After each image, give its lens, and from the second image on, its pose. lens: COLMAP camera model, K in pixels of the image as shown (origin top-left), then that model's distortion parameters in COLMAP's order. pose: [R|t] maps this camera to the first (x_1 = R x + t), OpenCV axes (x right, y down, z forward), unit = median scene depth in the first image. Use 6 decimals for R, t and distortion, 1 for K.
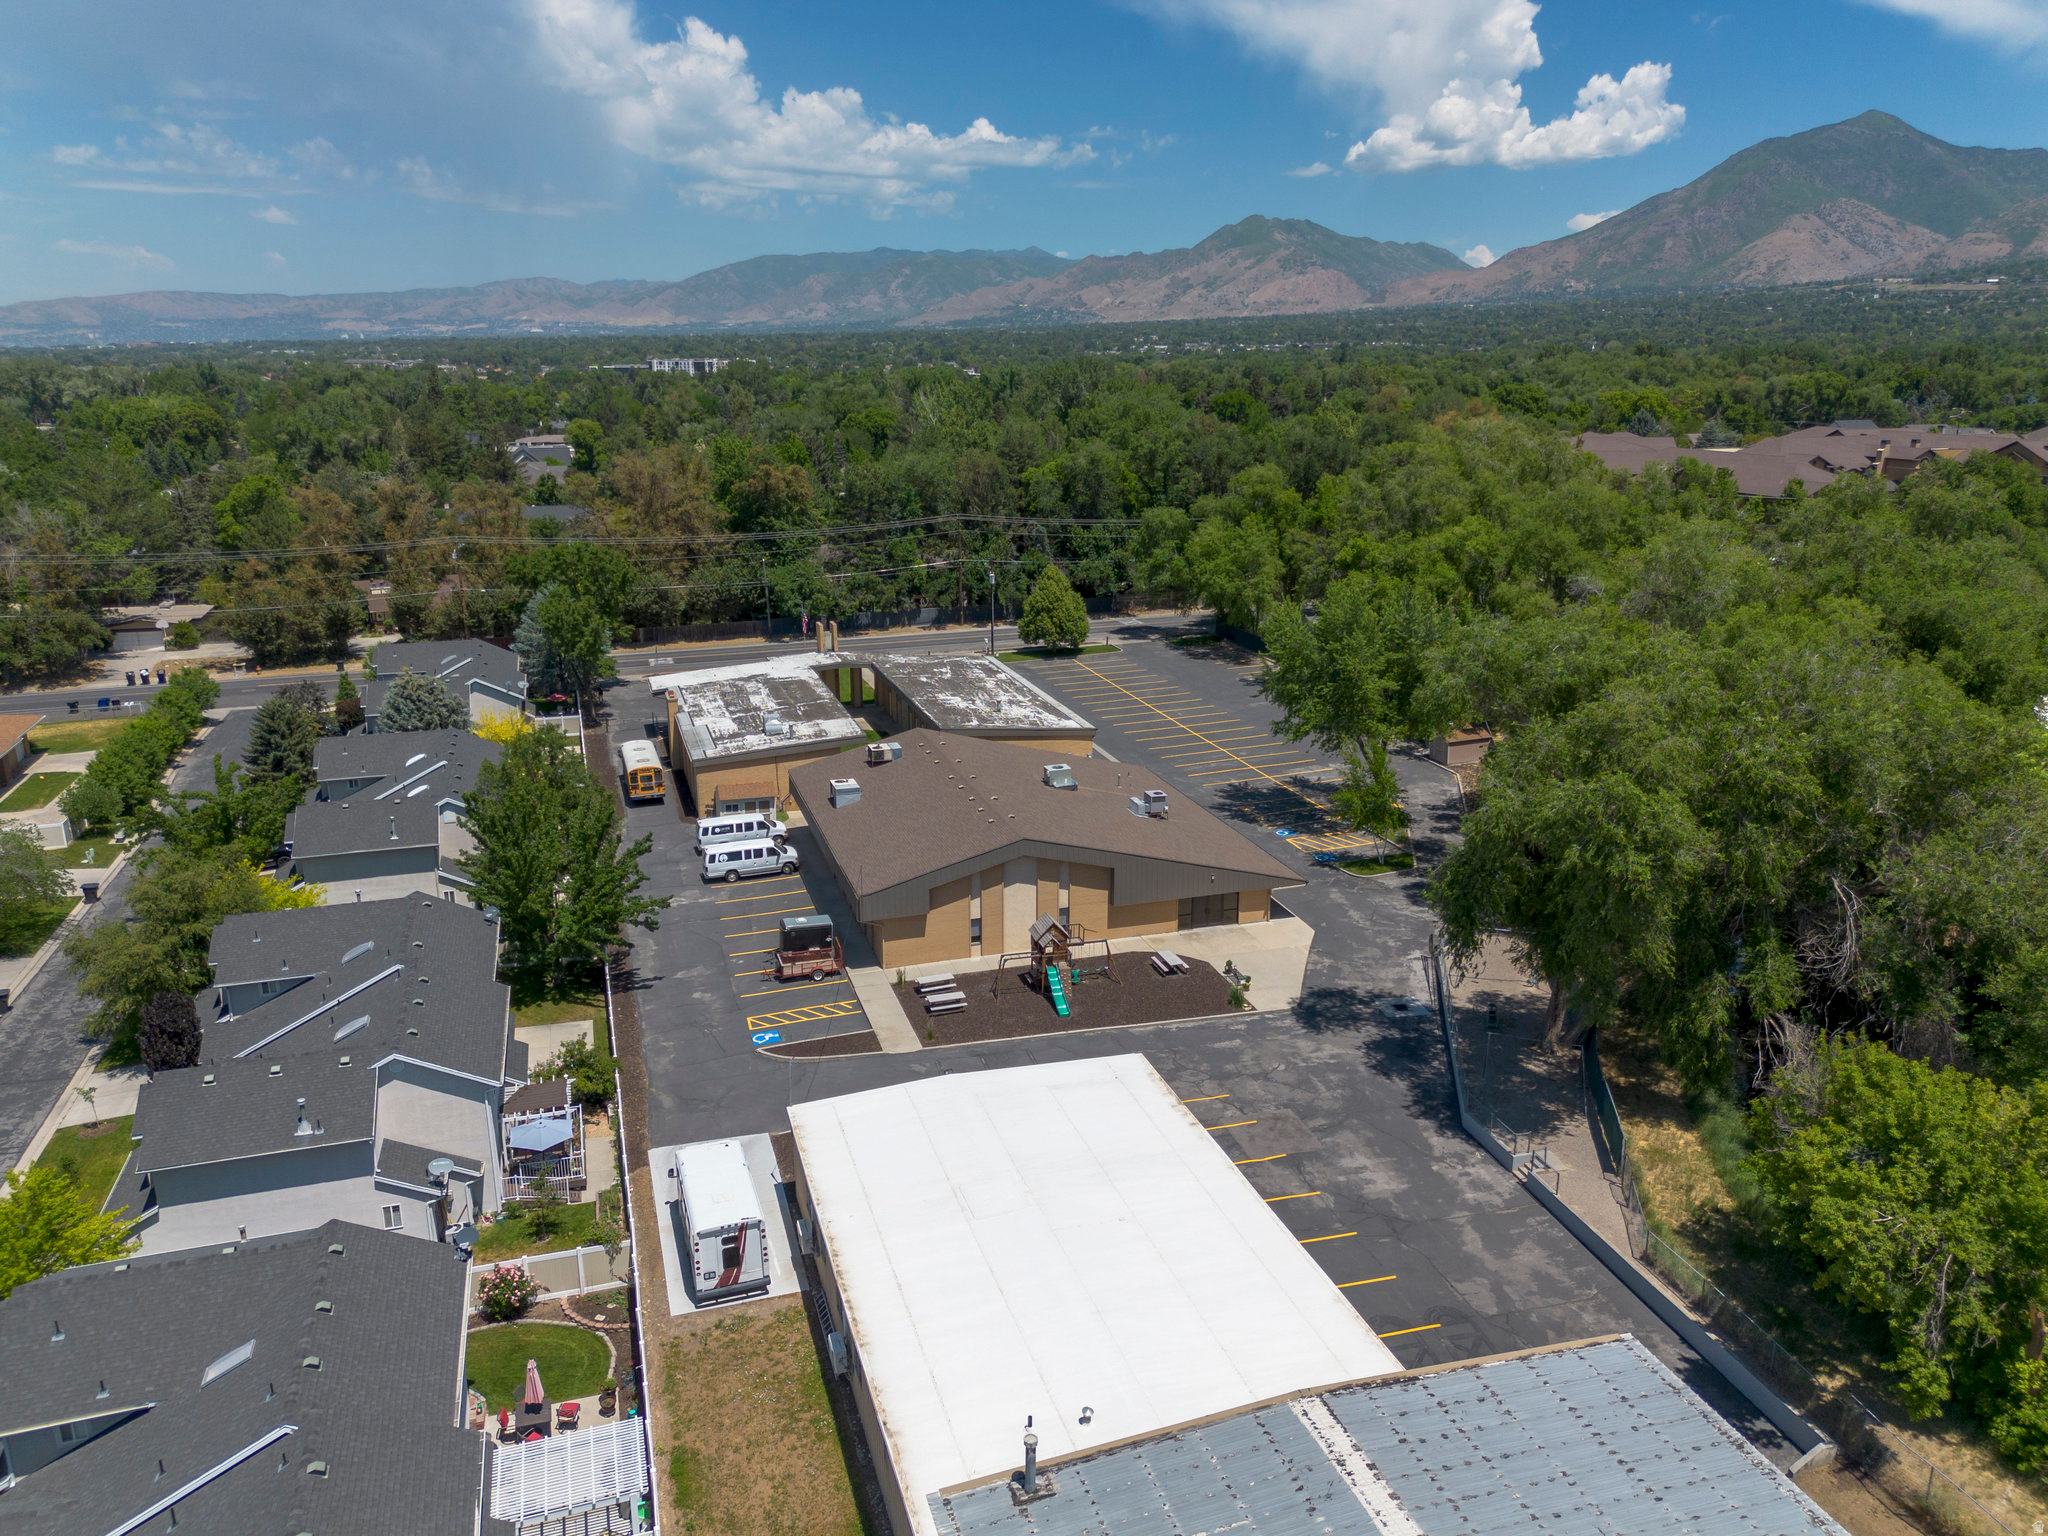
lens RADIAL K [[1474.5, 0, 1021.8], [0, 1474.5, 769.3], [0, 0, 1]] dist [0.043174, -0.033930]
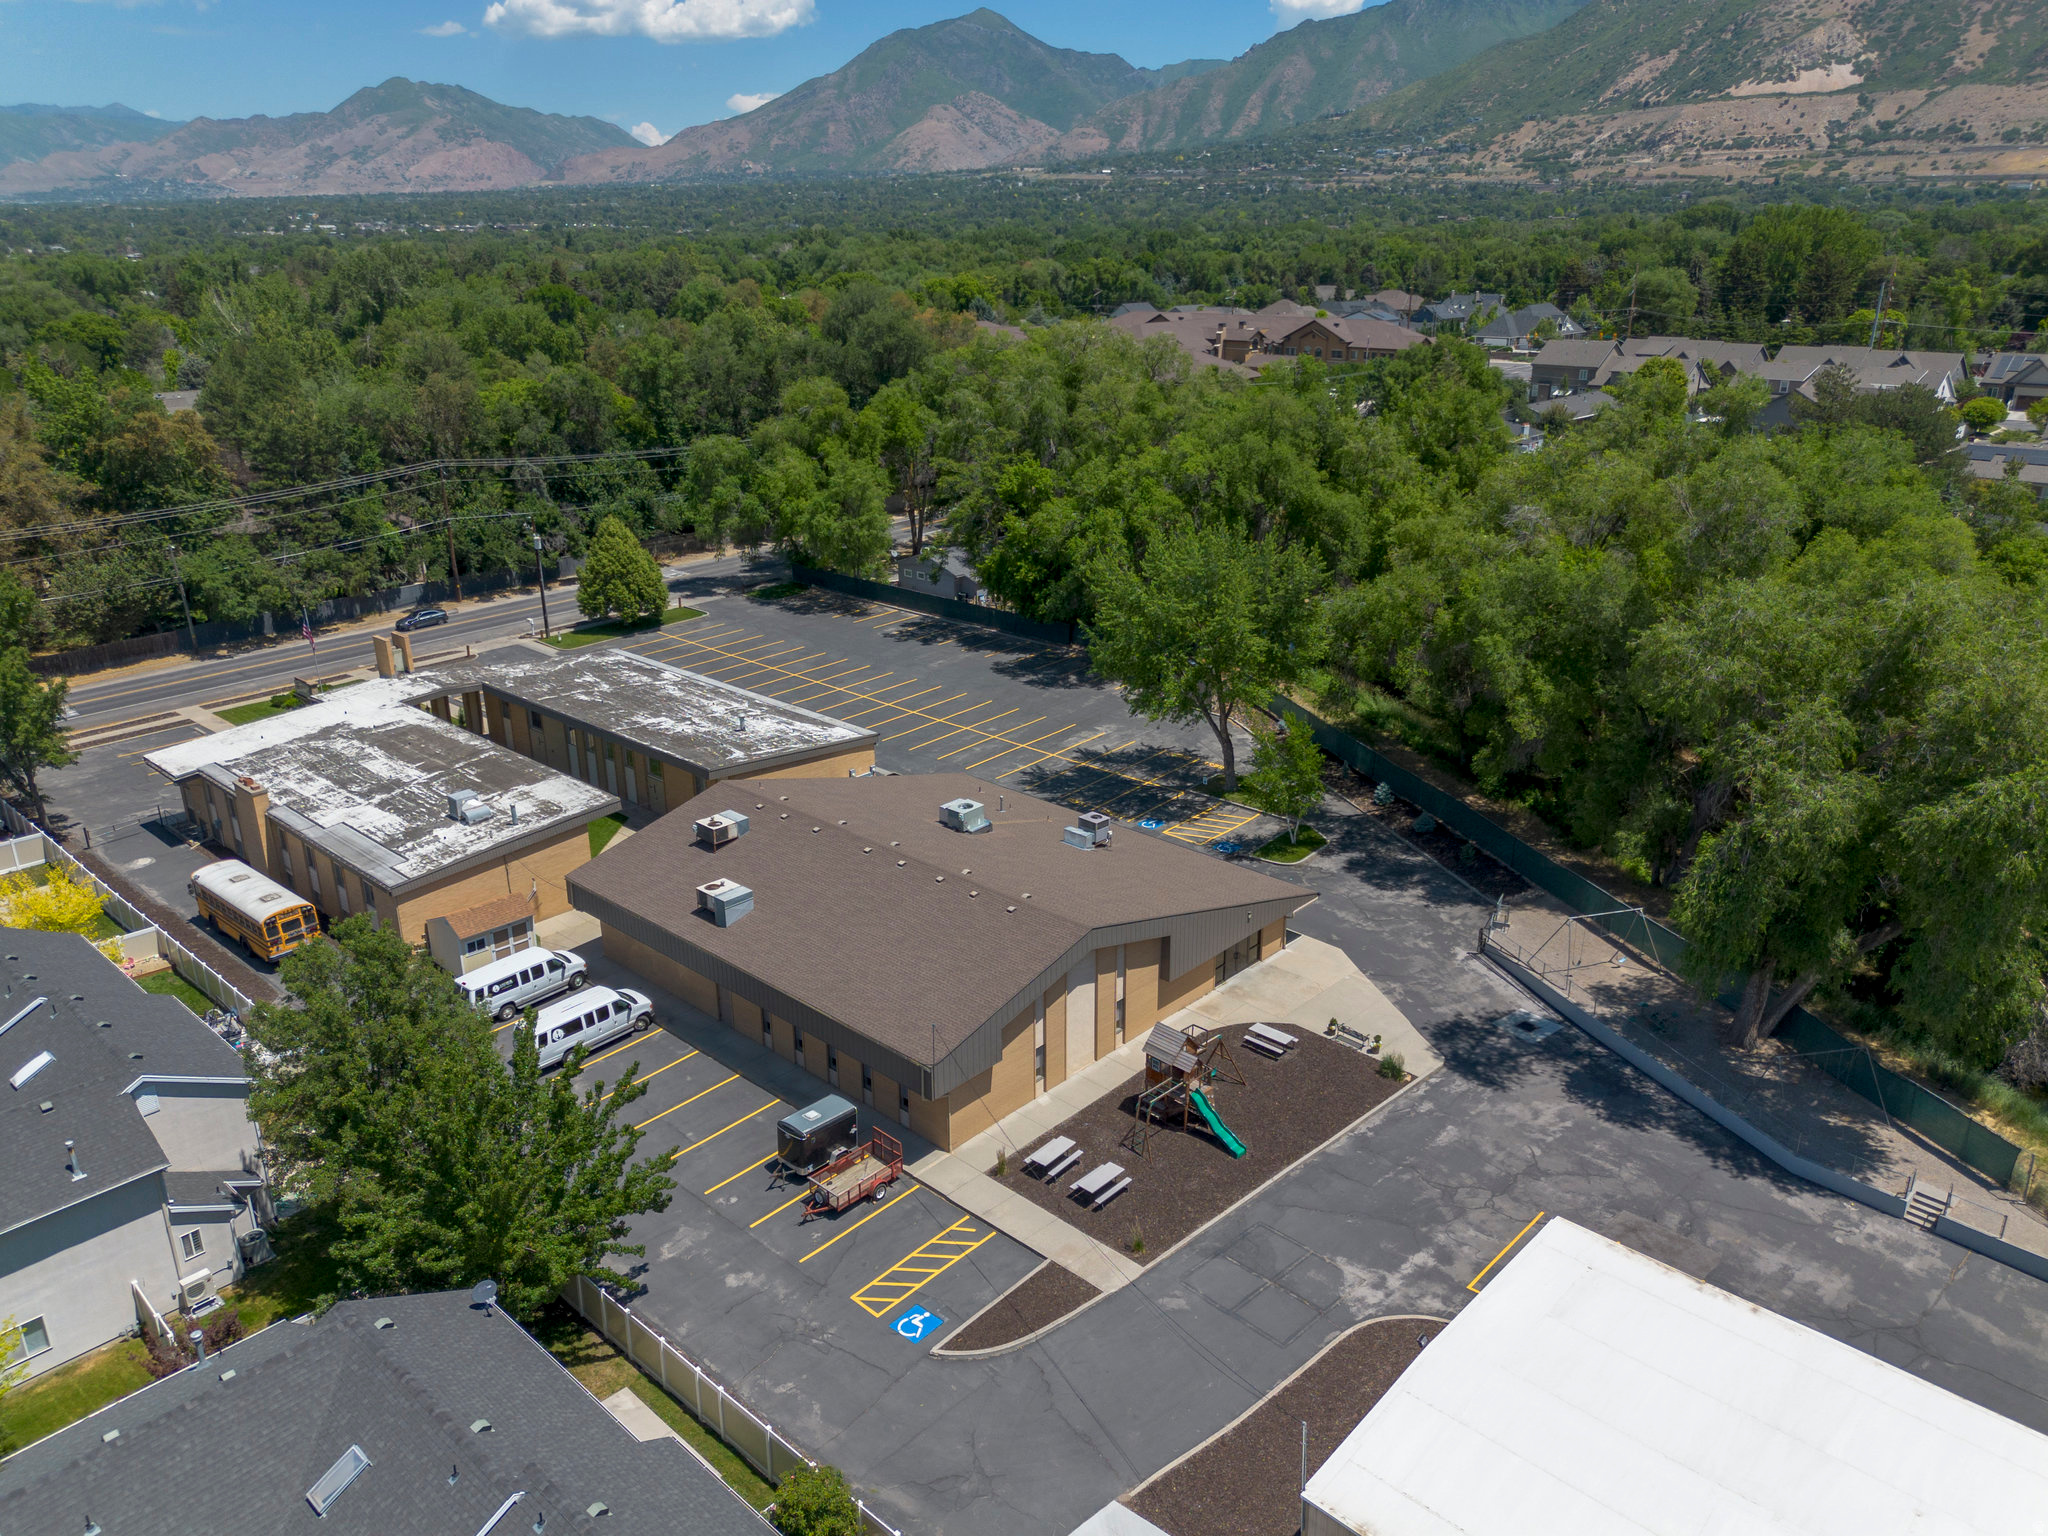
lens RADIAL K [[1474.5, 0, 1025.9], [0, 1474.5, 768.5], [0, 0, 1]] dist [0.043174, -0.033930]
pose [[0.865770, -0.173796, 0.469295, -0.168212], [0.139758, 0.984416, 0.106734, -0.054189], [-0.480532, -0.026819, 0.876567, 0.167852]]
